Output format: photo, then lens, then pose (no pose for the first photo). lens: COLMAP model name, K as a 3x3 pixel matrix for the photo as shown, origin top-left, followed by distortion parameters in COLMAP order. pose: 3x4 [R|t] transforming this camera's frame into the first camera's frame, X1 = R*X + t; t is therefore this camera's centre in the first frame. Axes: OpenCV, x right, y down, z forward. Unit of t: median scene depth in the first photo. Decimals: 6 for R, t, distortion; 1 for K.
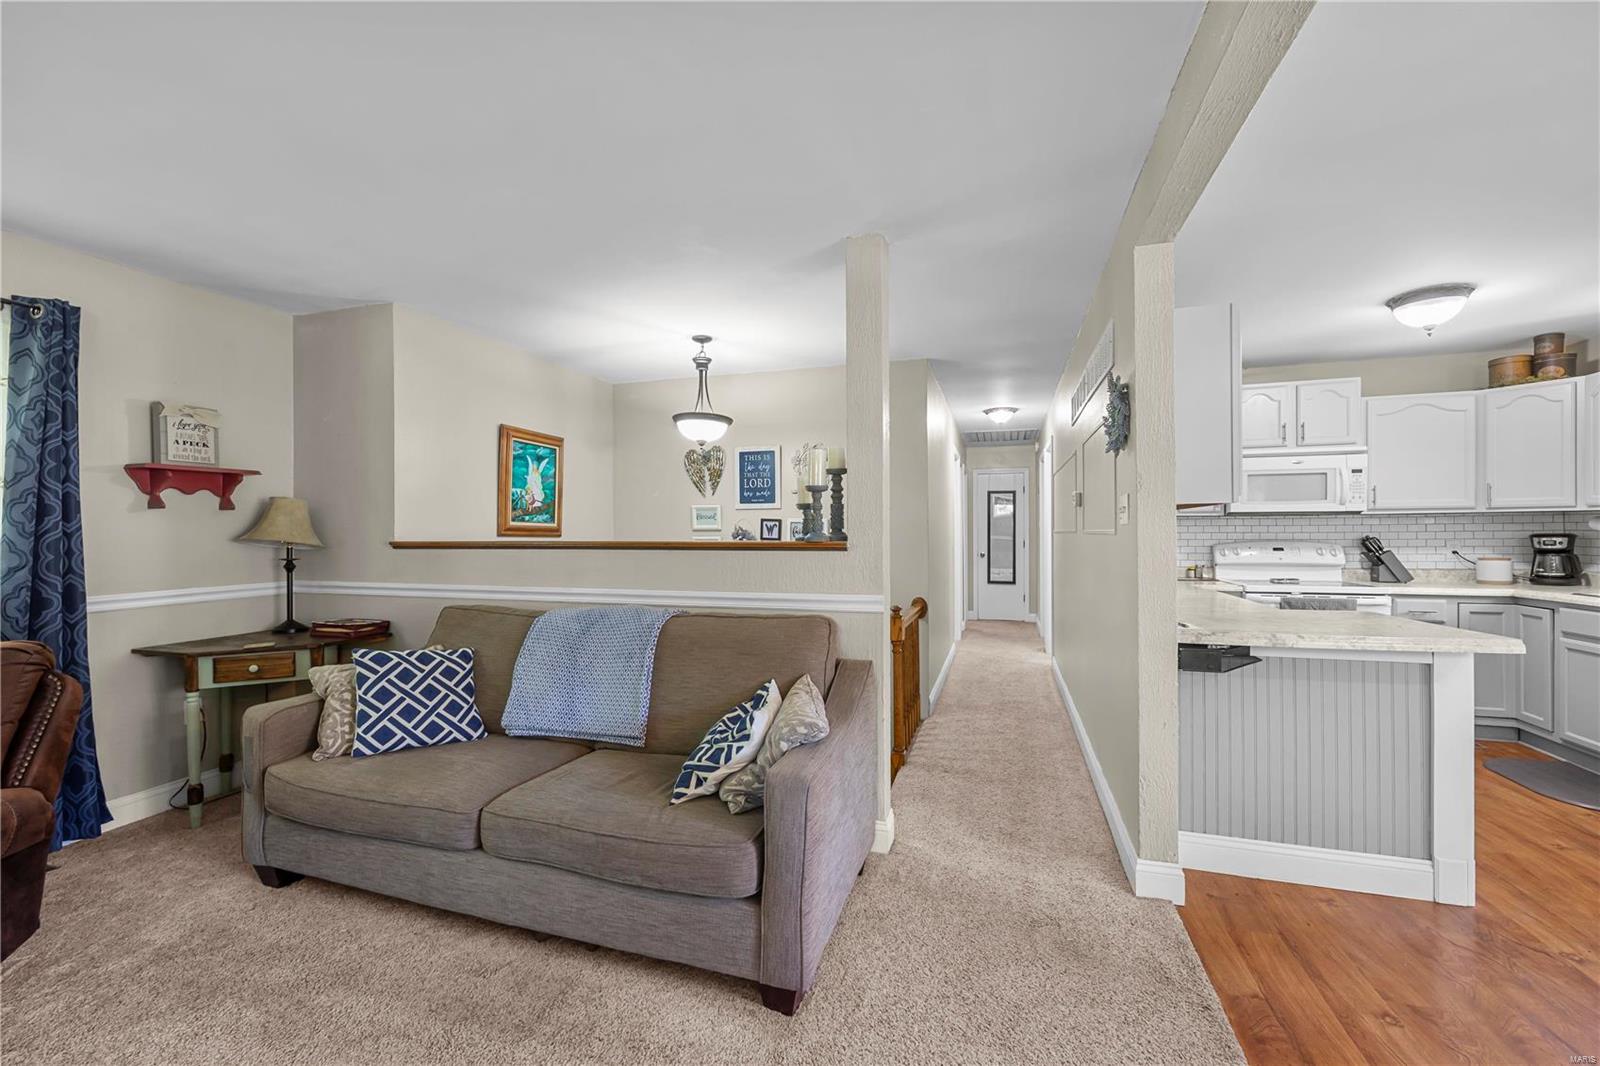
lens RADIAL K [[646.4, 0, 798.4], [0, 646.4, 524.7], [0, 0, 1]] dist [-0.001316, -0.000037]
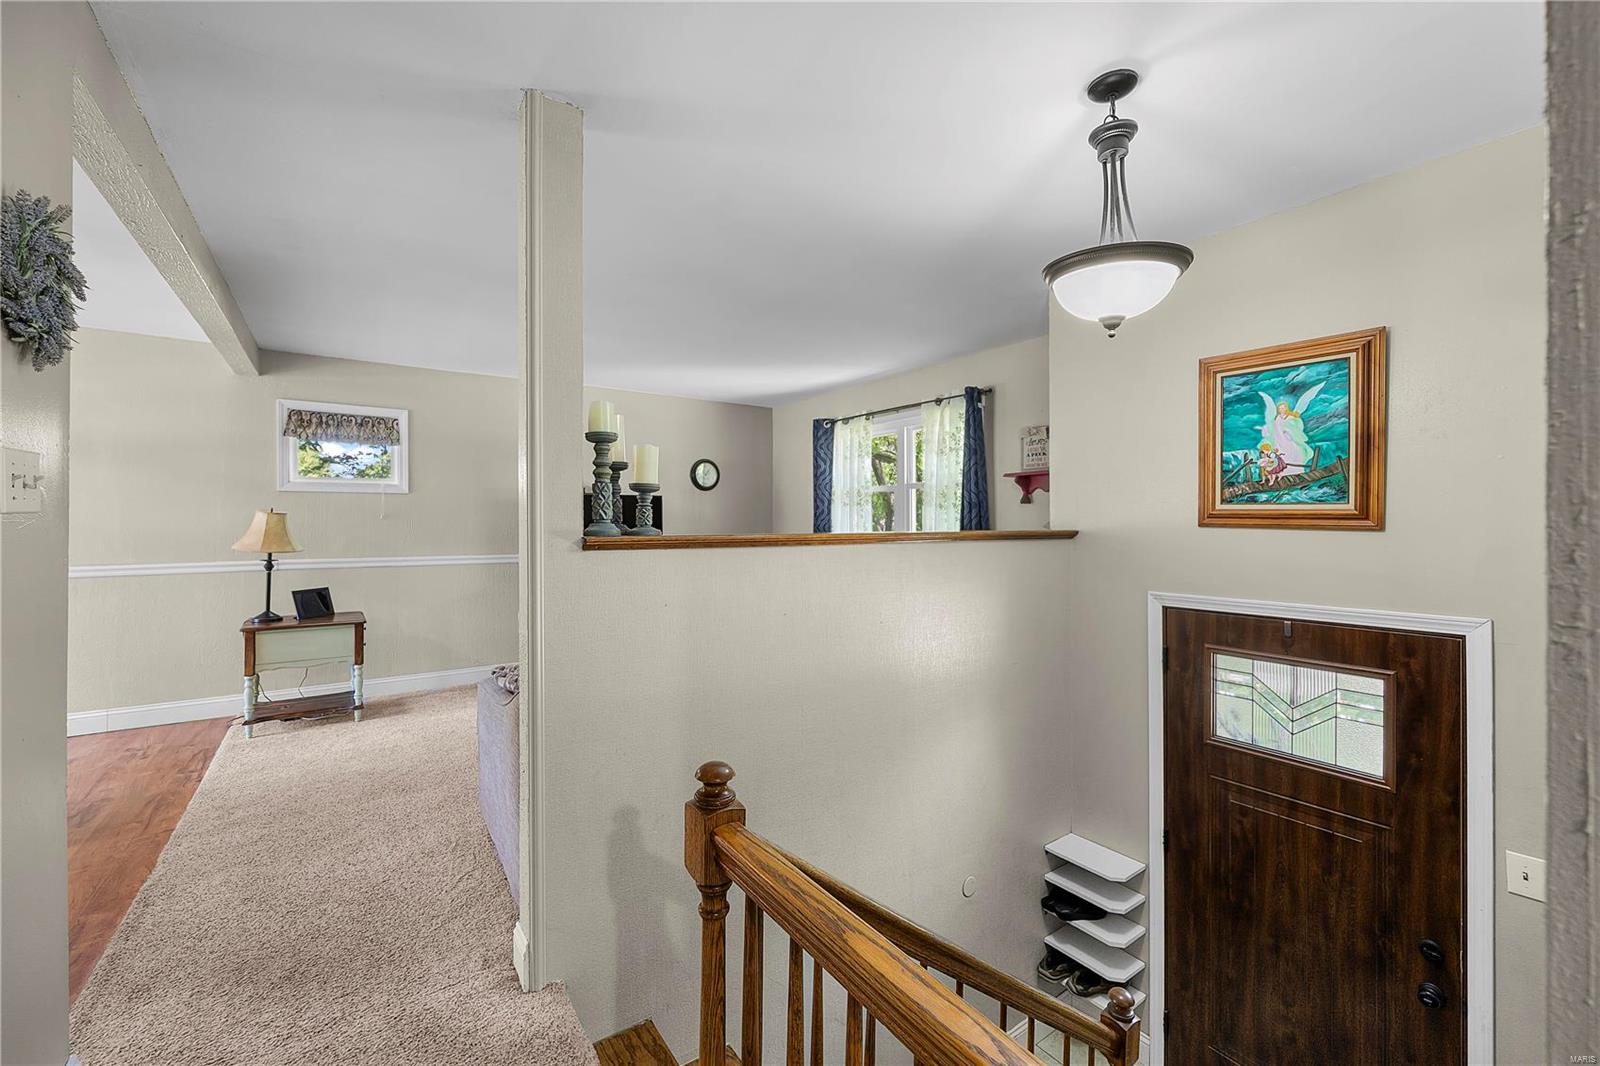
lens RADIAL K [[646.4, 0, 798.4], [0, 646.4, 524.7], [0, 0, 1]] dist [-0.001316, -0.000037]
pose [[-0.609356, 0.008761, -0.792848, 0.353765], [0.012263, 0.999923, 0.001625, 0.010365], [0.792802, -0.008732, -0.609417, 1.162068]]
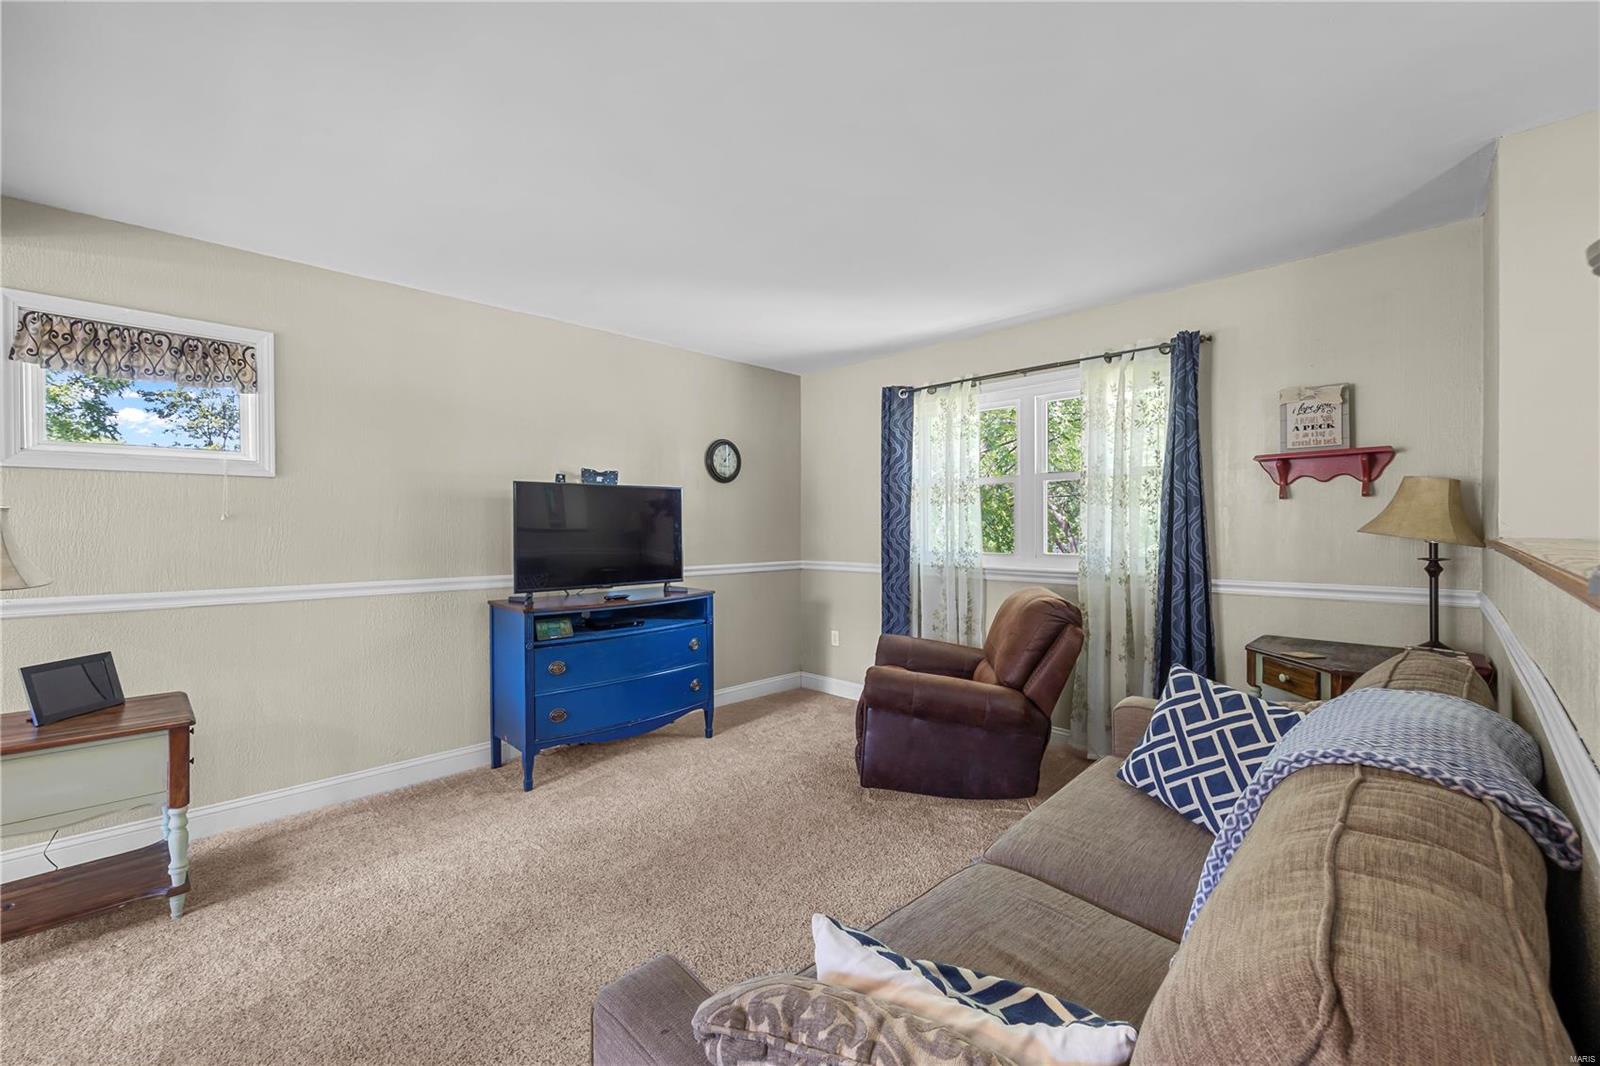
lens RADIAL K [[649.7, 0, 805.4], [0, 649.7, 531.5], [0, 0, 1]] dist [-0.001478, -0.000522]
pose [[-0.463372, 0.013064, -0.886068, 0.182729], [0.013162, 0.999882, 0.007859, 0.005941], [0.886066, -0.008021, -0.463489, 0.638663]]
